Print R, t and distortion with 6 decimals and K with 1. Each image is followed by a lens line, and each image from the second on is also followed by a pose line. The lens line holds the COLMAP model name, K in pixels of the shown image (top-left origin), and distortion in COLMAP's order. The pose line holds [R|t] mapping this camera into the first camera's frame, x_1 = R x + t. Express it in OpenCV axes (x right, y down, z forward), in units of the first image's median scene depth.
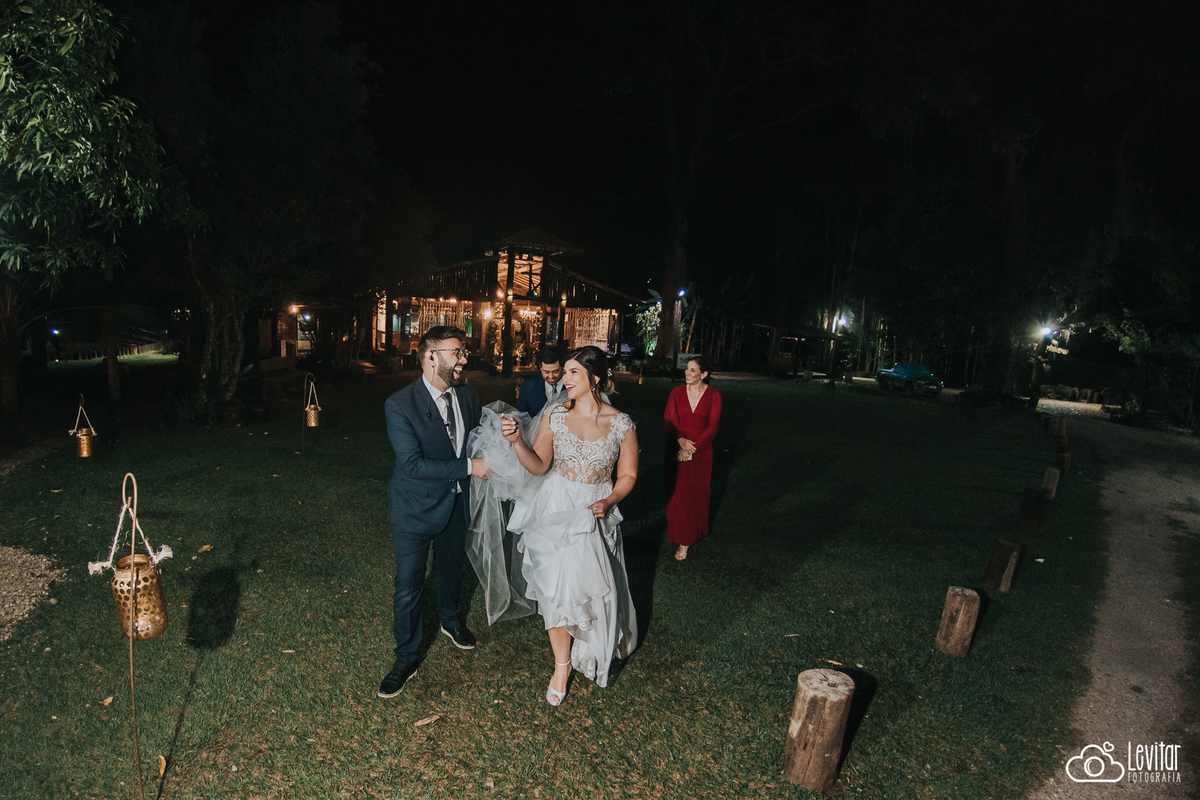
lens RADIAL K [[510.4, 0, 606.0], [0, 510.4, 417.7], [0, 0, 1]] dist [-0.152152, 0.016831]
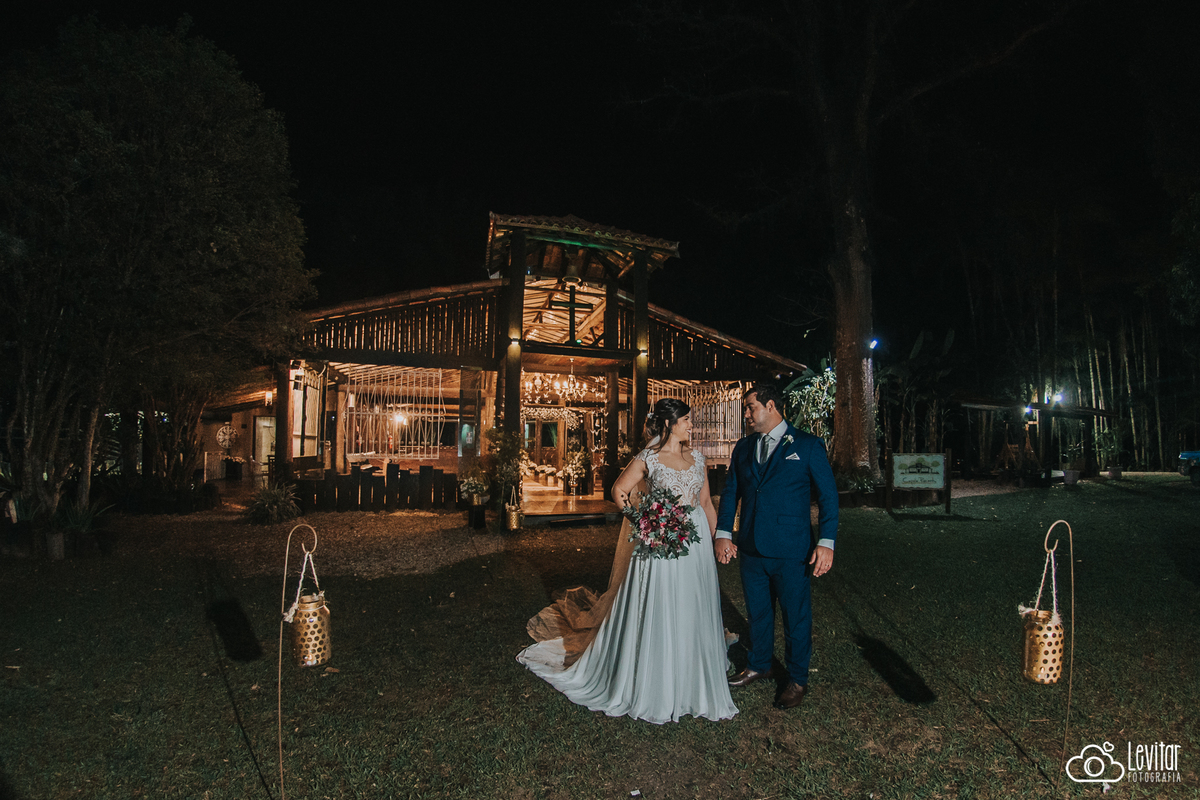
lens RADIAL K [[510.4, 0, 606.0], [0, 510.4, 417.7], [0, 0, 1]] dist [-0.152152, 0.016831]
pose [[0.967365, -0.070761, -0.243306, -0.004826], [0.013357, 0.973121, -0.229907, -0.053432], [0.253035, 0.219154, 0.942308, 0.449389]]
